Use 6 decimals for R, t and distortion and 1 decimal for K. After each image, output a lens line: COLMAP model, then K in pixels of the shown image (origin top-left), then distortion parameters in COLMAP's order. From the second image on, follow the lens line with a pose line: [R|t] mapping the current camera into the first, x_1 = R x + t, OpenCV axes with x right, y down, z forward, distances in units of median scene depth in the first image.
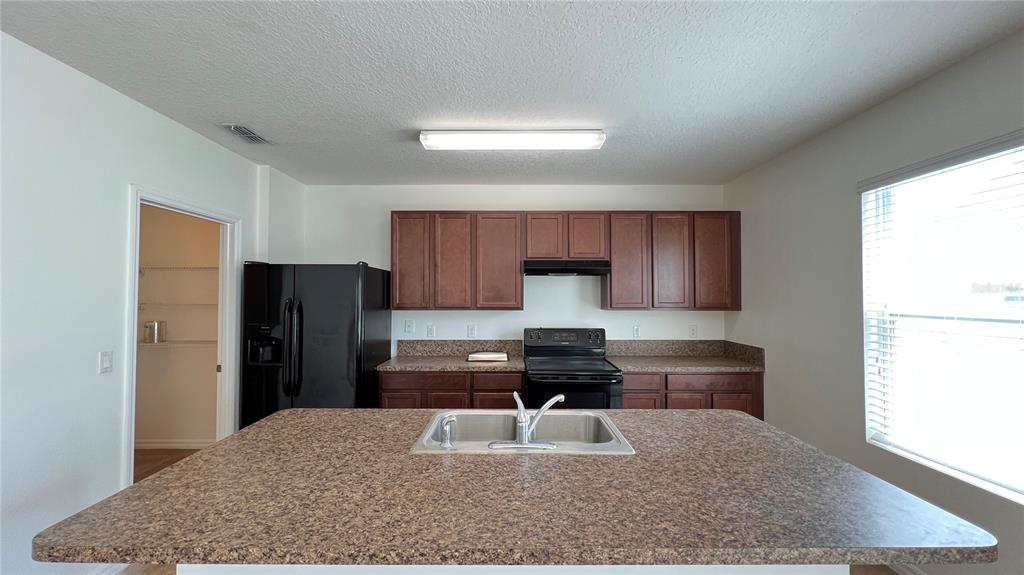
lens RADIAL K [[401.1, 0, 512.0], [0, 401.1, 287.5], [0, 0, 1]] dist [-0.000889, 0.000050]
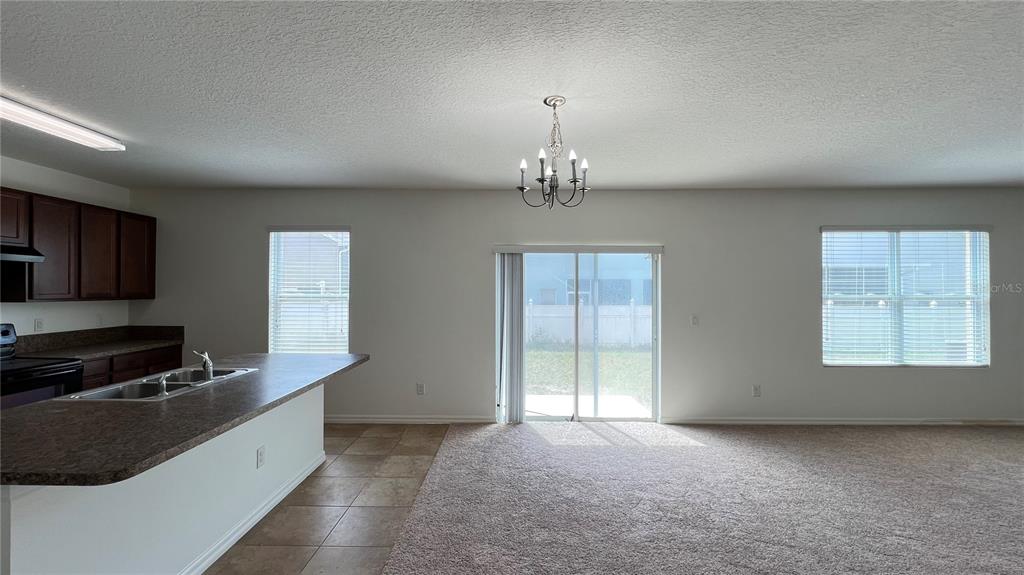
lens RADIAL K [[401.1, 0, 512.0], [0, 401.1, 287.5], [0, 0, 1]] dist [-0.000889, 0.000050]
pose [[0.005511, 0.003449, 0.999979, -0.718280], [-0.026244, 0.999650, -0.003303, -0.001930], [-0.999640, -0.026225, 0.005599, -0.109490]]
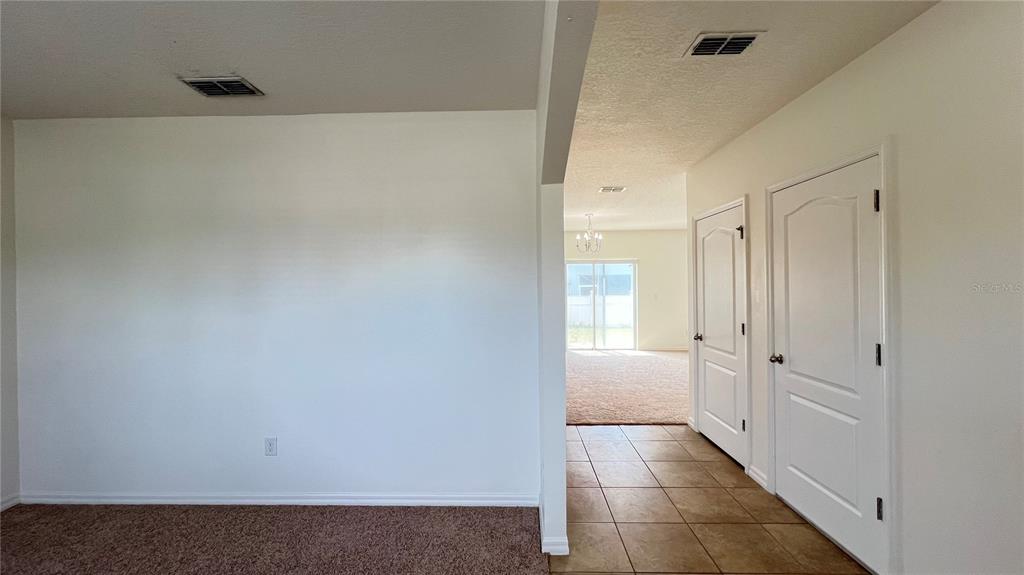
lens RADIAL K [[401.1, 0, 512.0], [0, 401.1, 287.5], [0, 0, 1]] dist [-0.000889, 0.000050]
pose [[0.021022, -0.008741, 0.999741, -1.965784], [-0.010291, 0.999907, 0.008959, 0.006375], [-0.999726, -0.010477, 0.020930, 0.155338]]
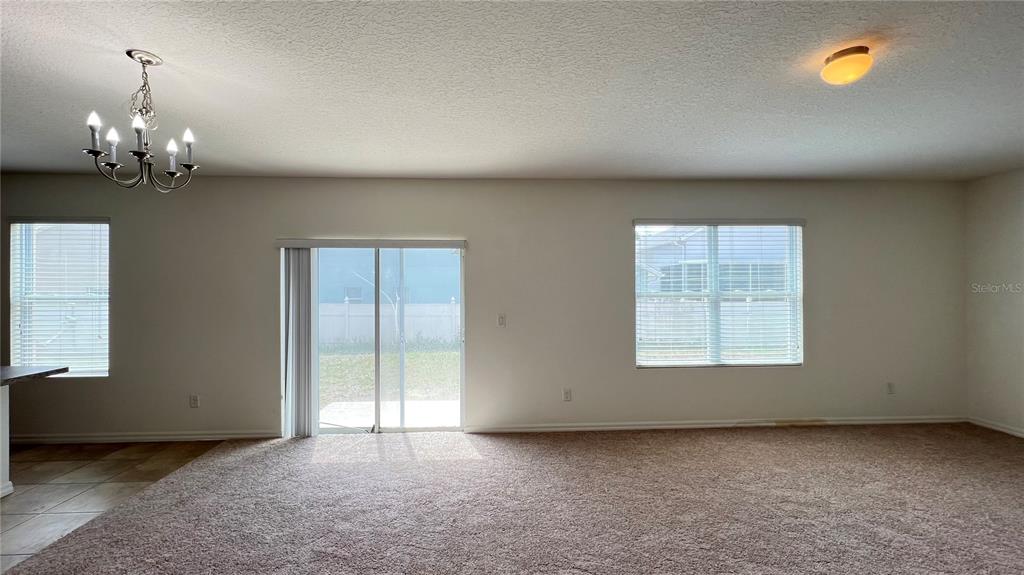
lens RADIAL K [[401.1, 0, 512.0], [0, 401.1, 287.5], [0, 0, 1]] dist [-0.000889, 0.000050]
pose [[-0.057485, -0.002491, 0.998343, -0.616037], [-0.020206, 0.999795, 0.001331, -0.017208], [-0.998142, -0.020096, -0.057523, -0.669358]]
